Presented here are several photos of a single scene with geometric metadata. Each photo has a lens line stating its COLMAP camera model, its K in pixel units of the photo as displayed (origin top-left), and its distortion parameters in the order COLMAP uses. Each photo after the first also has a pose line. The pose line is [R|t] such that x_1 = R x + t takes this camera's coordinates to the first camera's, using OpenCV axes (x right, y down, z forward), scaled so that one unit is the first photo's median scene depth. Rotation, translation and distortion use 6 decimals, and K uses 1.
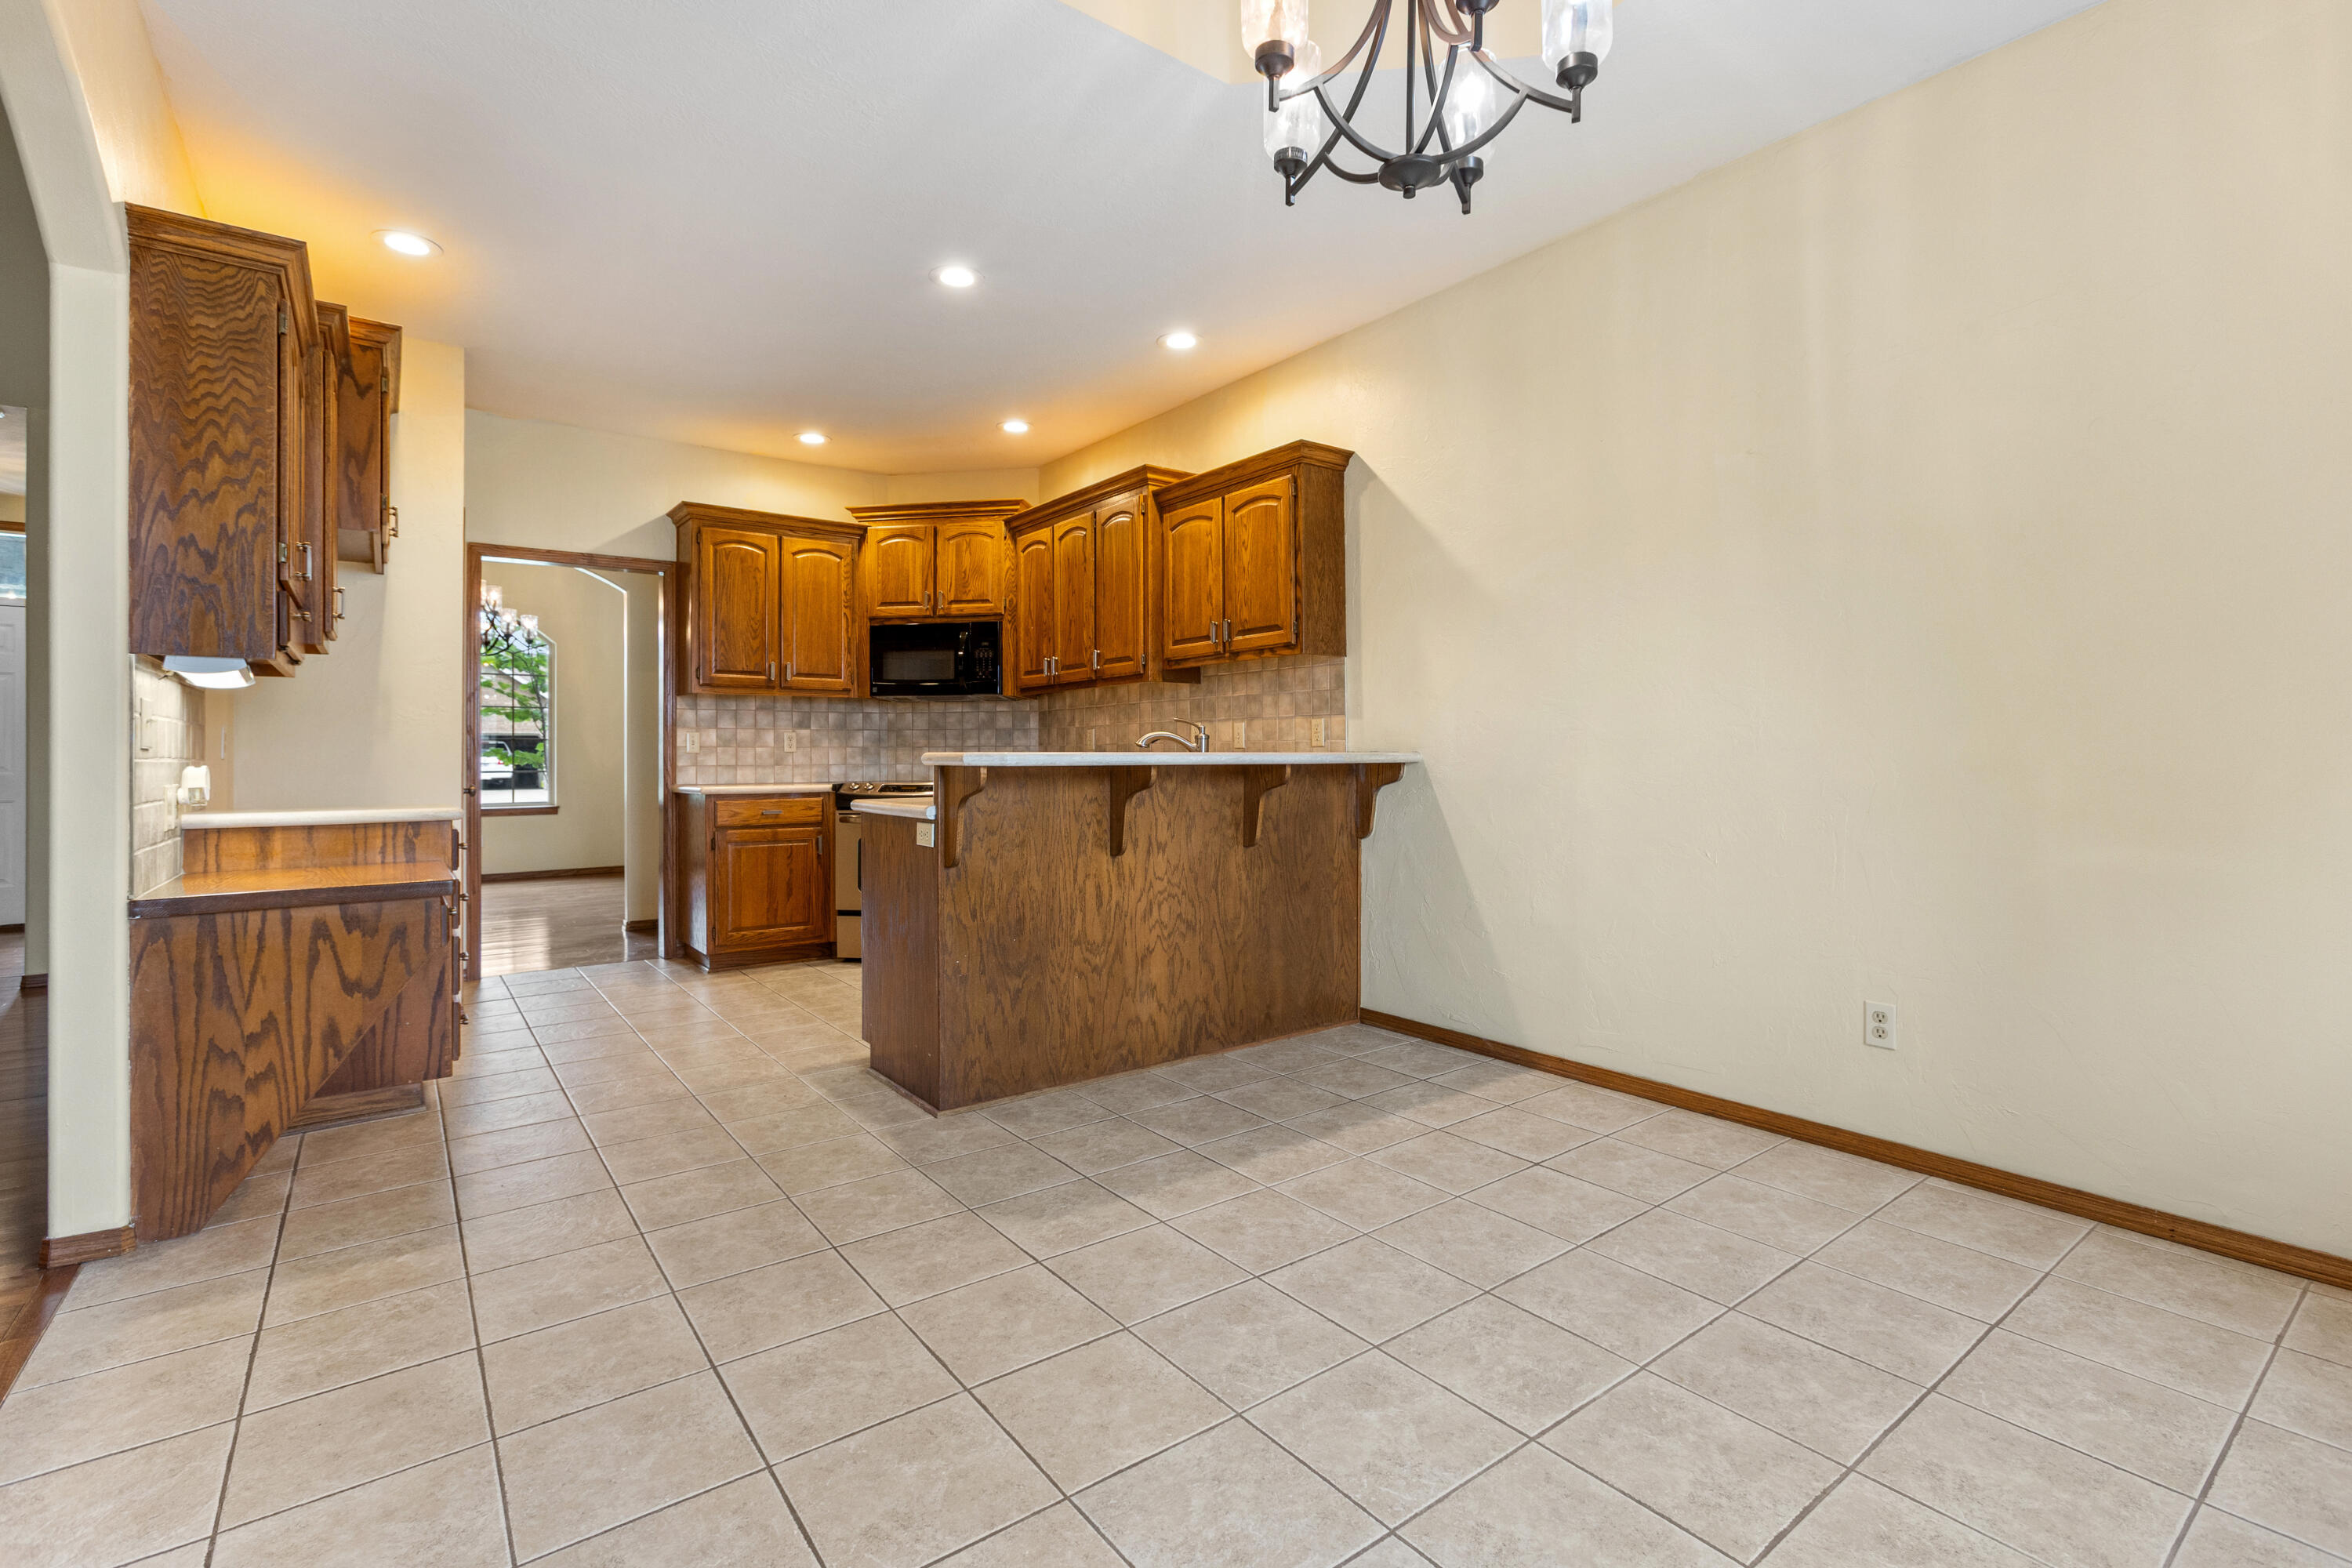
lens RADIAL K [[1057.8, 0, 1173.1], [0, 1057.8, 751.5], [0, 0, 1]] dist [-0.011161, 0.005596]
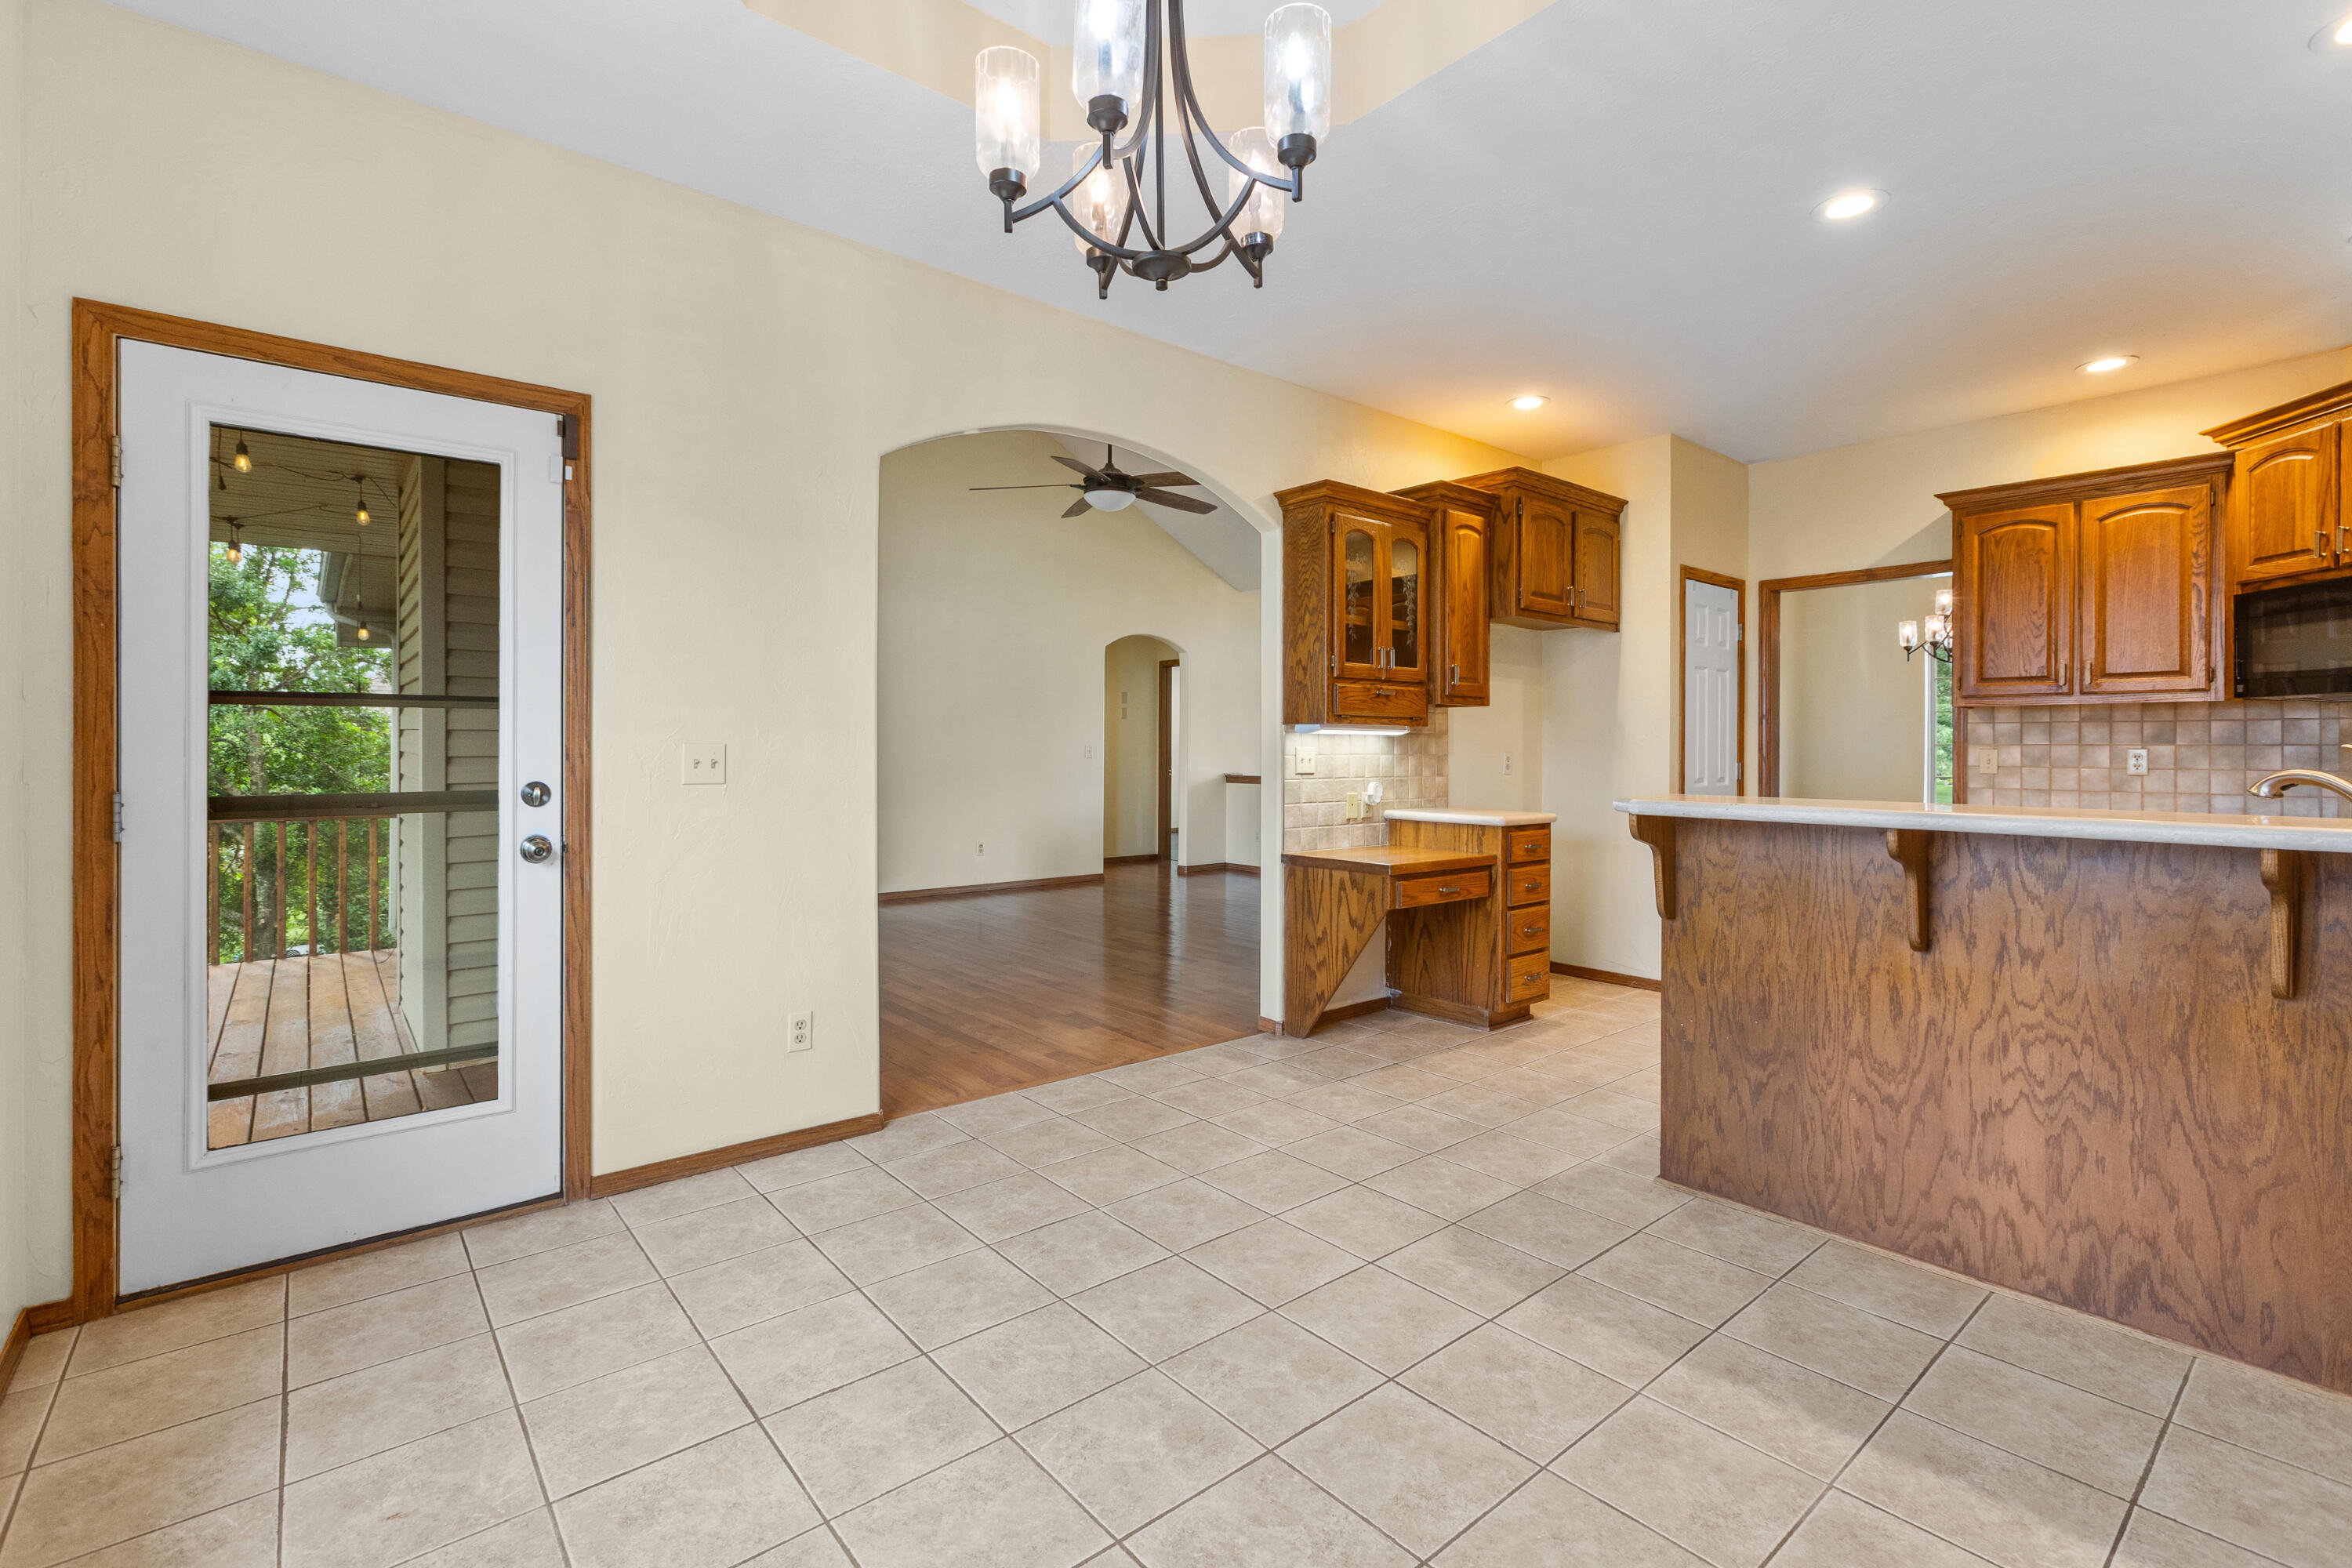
lens RADIAL K [[1057.8, 0, 1181.6], [0, 1057.8, 743.0], [0, 0, 1]] dist [-0.011161, 0.005596]
pose [[0.056648, -0.000297, -0.998394, 0.598646], [0.000866, 1.000000, -0.000249, -0.038763], [0.998394, -0.000851, 0.056648, 0.456619]]
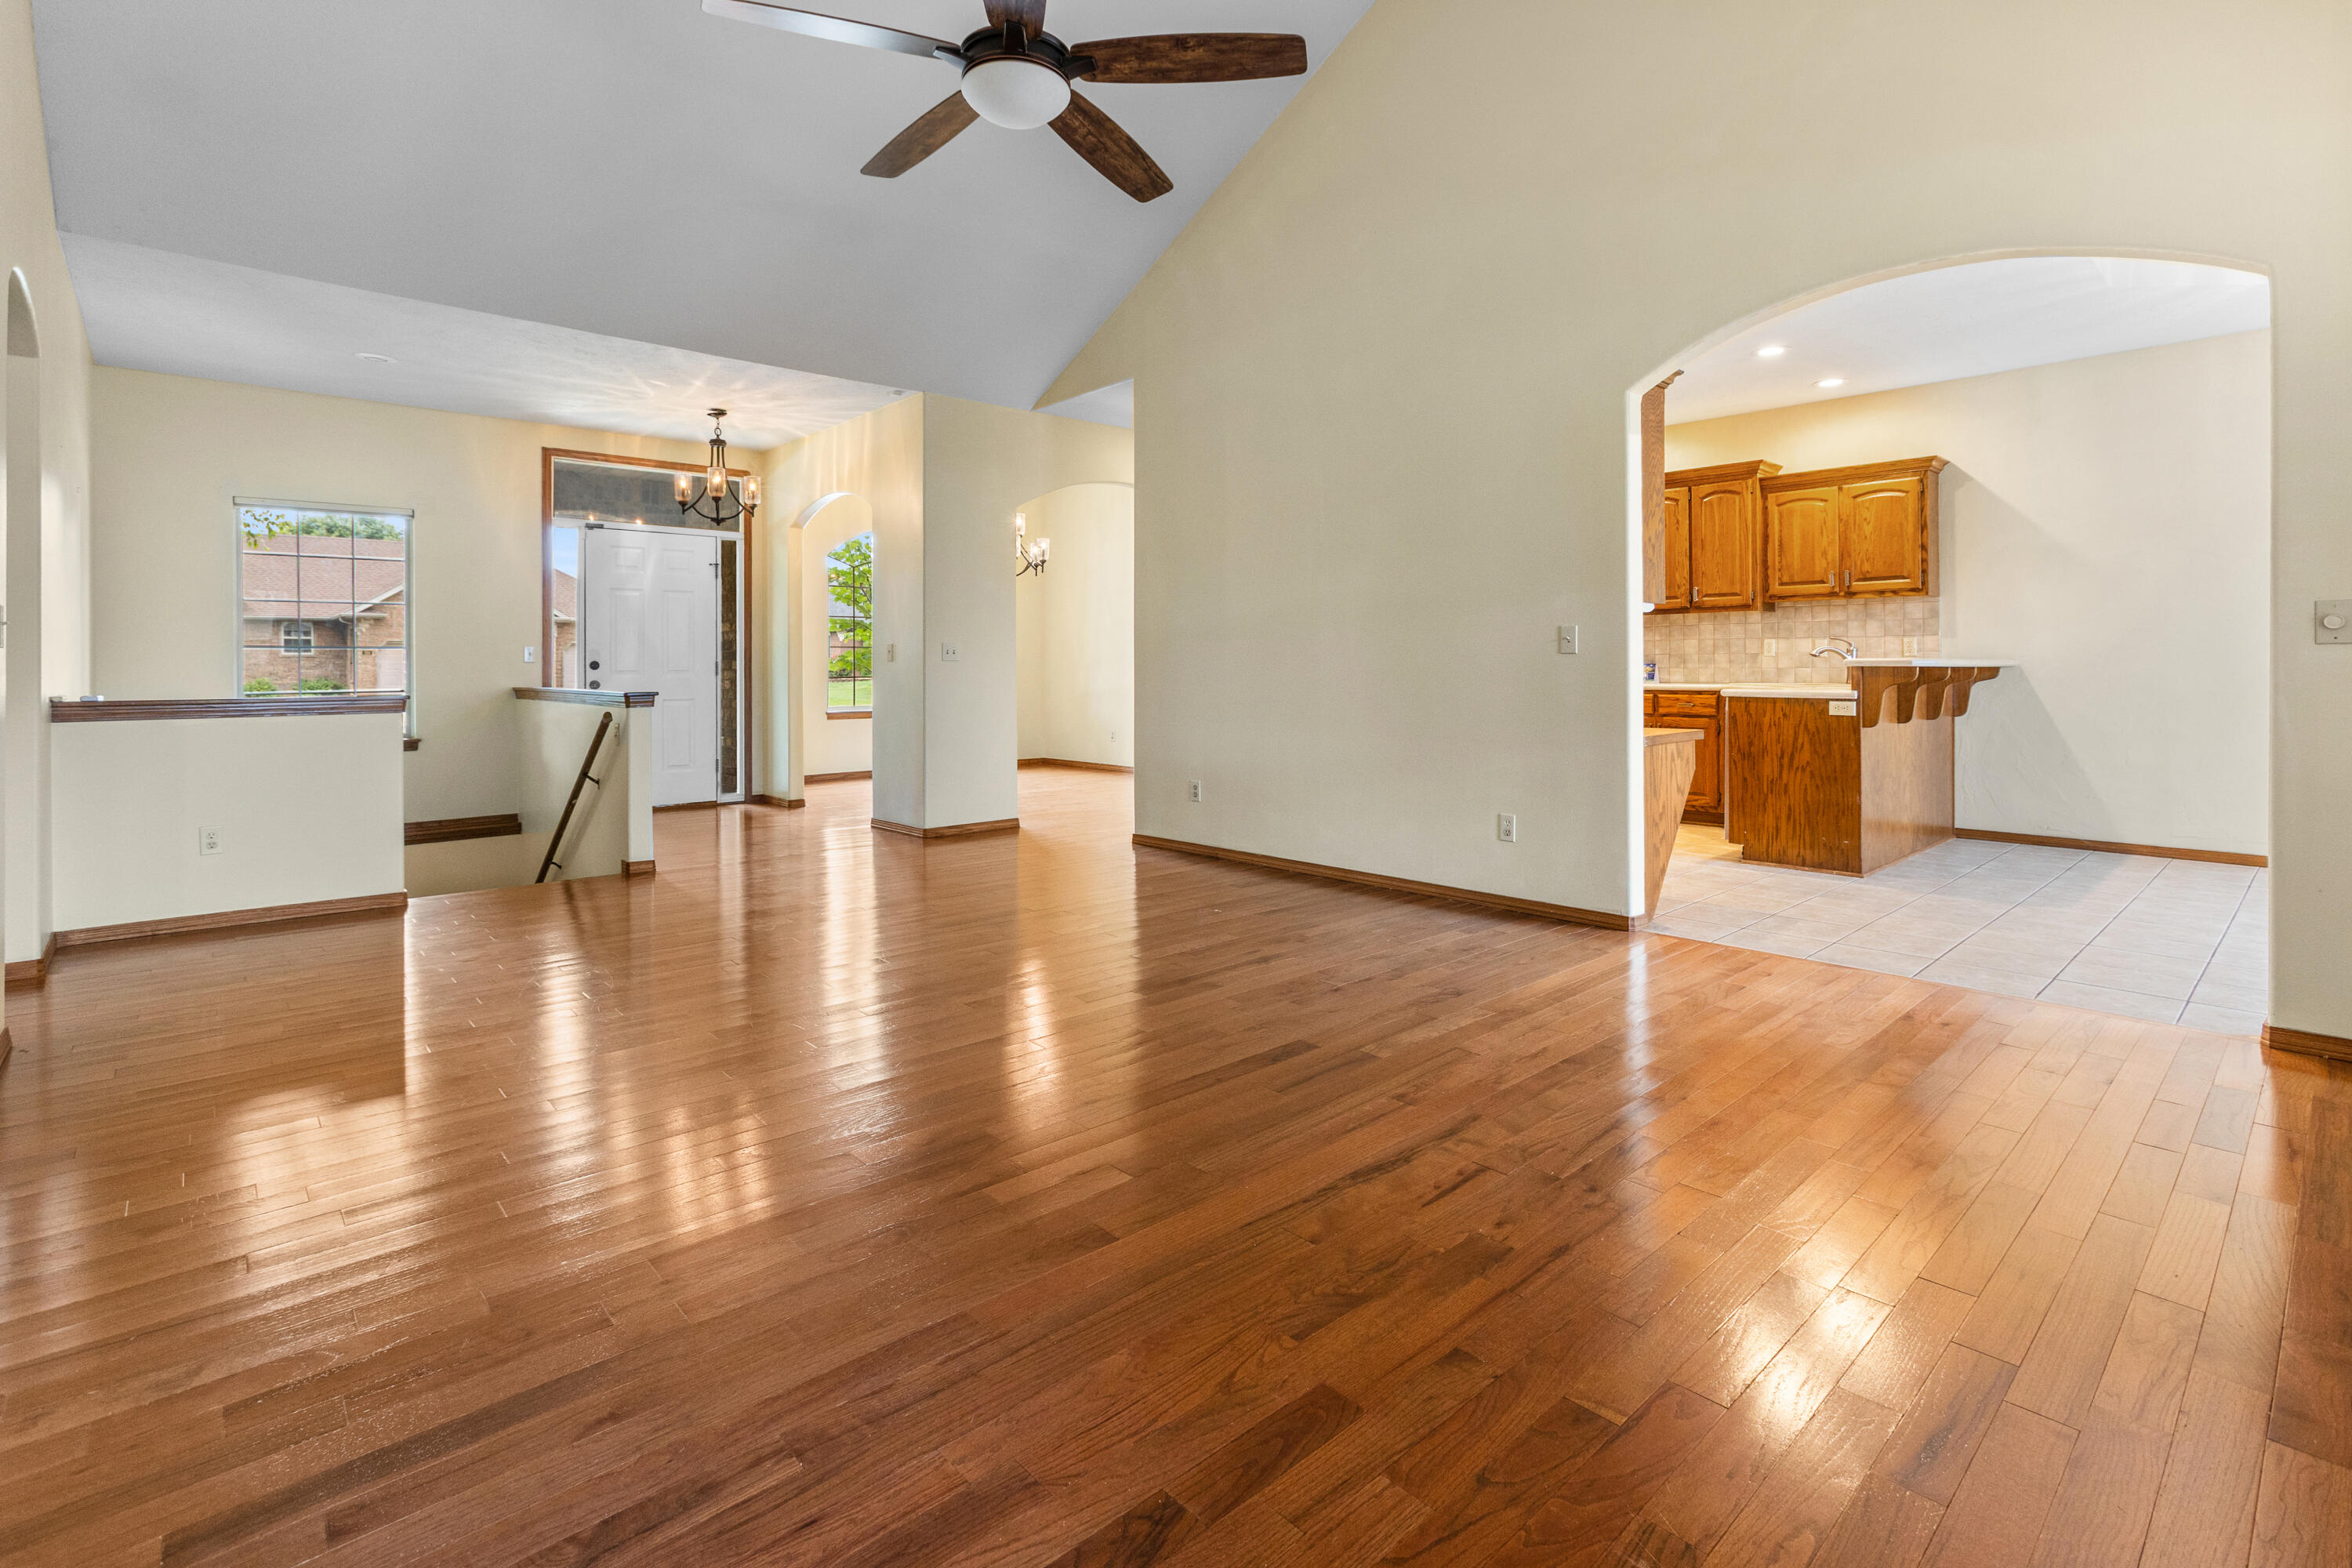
lens RADIAL K [[1057.8, 0, 1193.3], [0, 1057.8, 668.7], [0, 0, 1]] dist [-0.011161, 0.005596]
pose [[0.996239, -0.000730, 0.086640, -1.240953], [0.000453, 0.999995, 0.003217, 0.009898], [-0.086641, -0.003166, 0.996235, -0.492786]]
